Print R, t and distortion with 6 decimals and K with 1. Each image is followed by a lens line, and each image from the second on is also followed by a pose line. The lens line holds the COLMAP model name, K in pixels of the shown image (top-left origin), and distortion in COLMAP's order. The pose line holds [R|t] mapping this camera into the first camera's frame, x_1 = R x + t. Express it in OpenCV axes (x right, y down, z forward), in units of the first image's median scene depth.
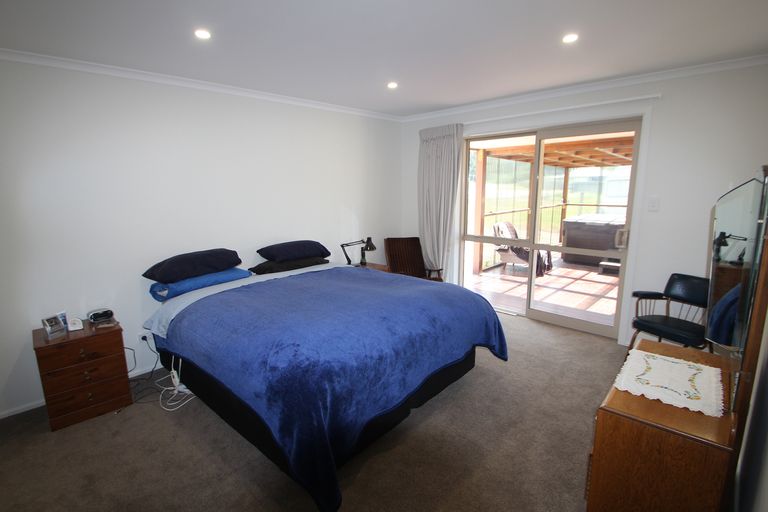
lens RADIAL K [[359.5, 0, 380.9], [0, 359.5, 255.4], [0, 0, 1]] dist [-0.000769, -0.000259]
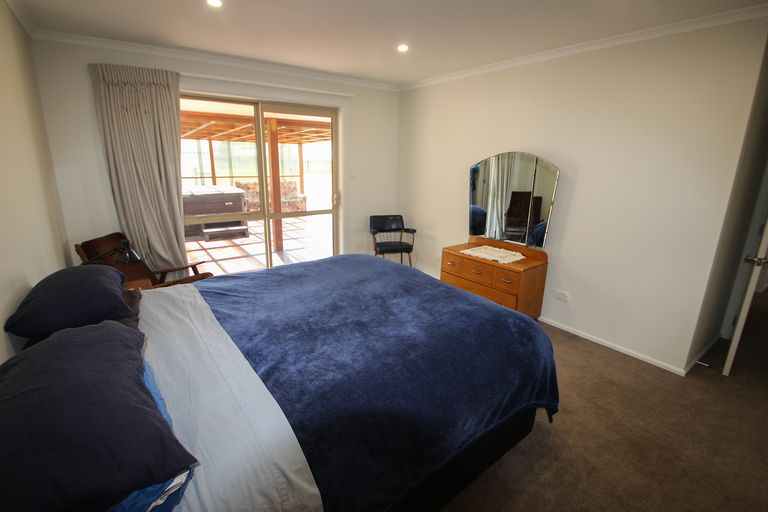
lens RADIAL K [[359.5, 0, 383.4], [0, 359.5, 257.7], [0, 0, 1]] dist [-0.000769, -0.000259]
pose [[0.221672, -0.238015, 0.945627, -0.520619], [0.161419, 0.965331, 0.205135, -0.075352], [-0.961668, 0.107169, 0.252407, 0.446824]]
